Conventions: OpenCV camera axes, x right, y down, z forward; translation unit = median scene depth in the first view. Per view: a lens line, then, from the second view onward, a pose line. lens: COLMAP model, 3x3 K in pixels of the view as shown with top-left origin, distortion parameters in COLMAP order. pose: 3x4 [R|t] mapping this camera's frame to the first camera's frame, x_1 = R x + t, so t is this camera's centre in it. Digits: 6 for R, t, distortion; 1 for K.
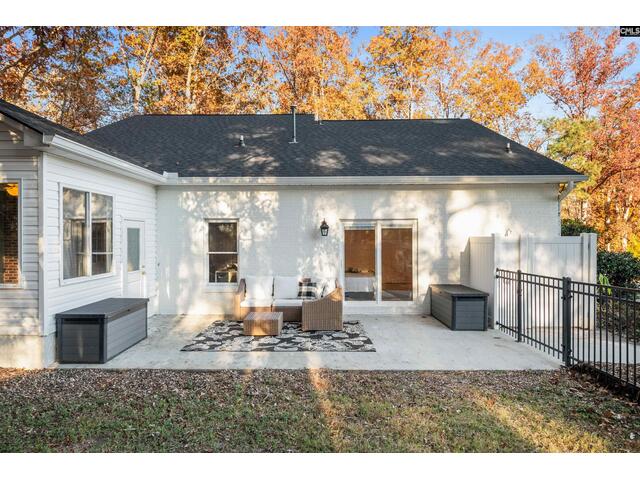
lens RADIAL K [[374.0, 0, 312.4], [0, 374.0, 240.9], [0, 0, 1]] dist [0.035840, -0.035735]
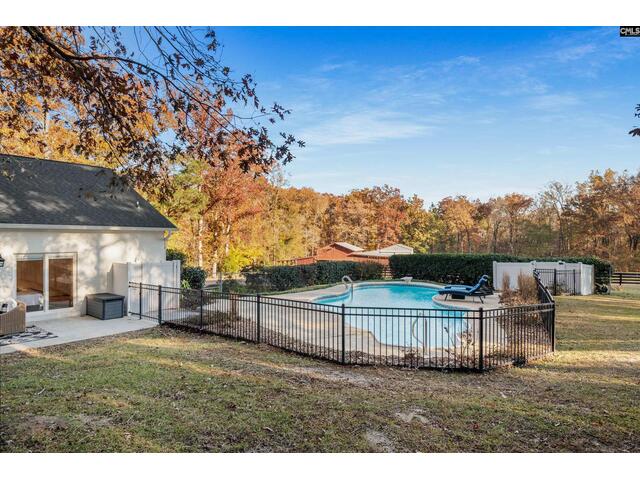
lens RADIAL K [[374.0, 0, 312.4], [0, 374.0, 240.9], [0, 0, 1]] dist [0.035840, -0.035735]
pose [[0.623887, 0.009146, 0.781461, -0.313278], [-0.001767, 0.999945, -0.010292, -0.088465], [-0.781513, 0.005040, 0.623869, -0.677166]]
